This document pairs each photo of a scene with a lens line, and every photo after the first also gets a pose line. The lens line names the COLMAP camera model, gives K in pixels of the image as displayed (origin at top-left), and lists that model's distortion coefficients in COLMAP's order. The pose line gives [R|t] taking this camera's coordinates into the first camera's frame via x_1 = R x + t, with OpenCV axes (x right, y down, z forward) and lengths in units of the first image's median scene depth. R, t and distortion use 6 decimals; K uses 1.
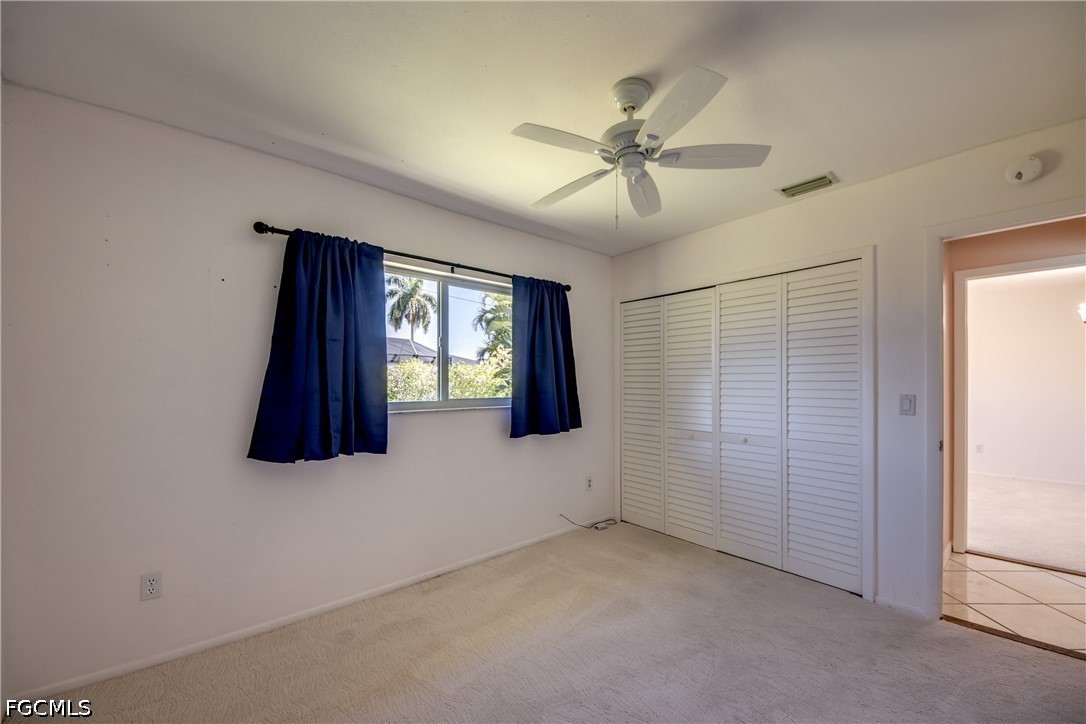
lens RADIAL K [[409.5, 0, 538.8], [0, 409.5, 364.7], [0, 0, 1]] dist [0.031067, -0.019593]
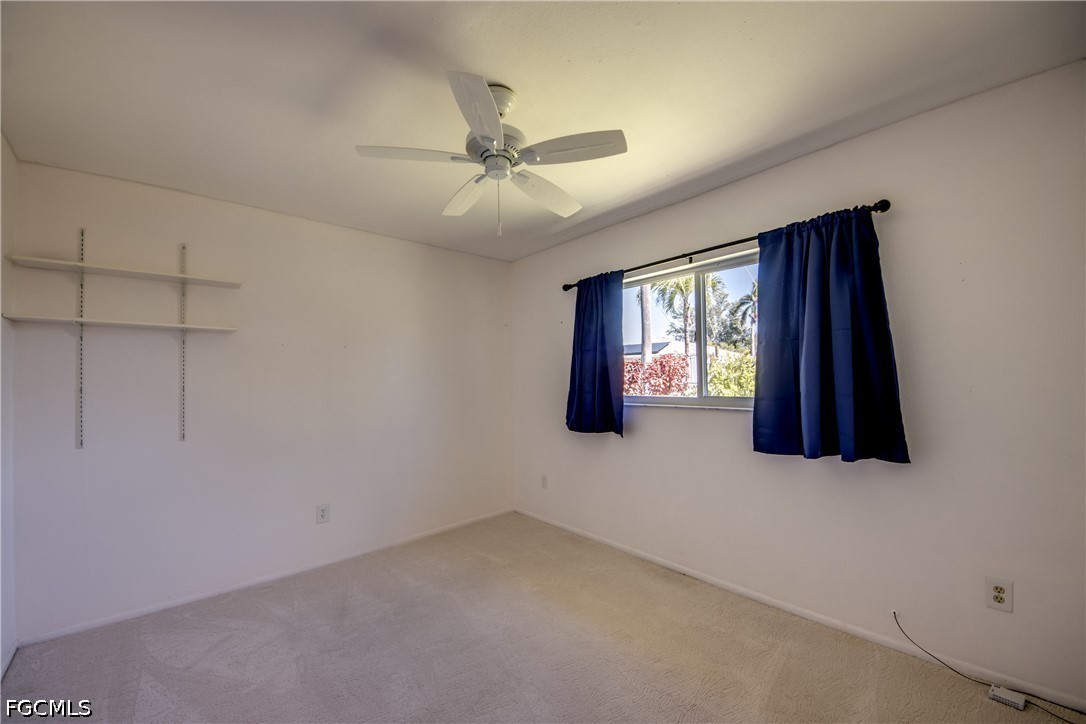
lens RADIAL K [[418.2, 0, 544.8], [0, 418.2, 358.0], [0, 0, 1]] dist [0.048753, -0.034891]
pose [[0.029174, -0.053753, -0.998128, 0.731402], [0.053440, 0.997209, -0.052141, 0.027933], [0.998145, -0.051819, 0.031965, 0.613133]]
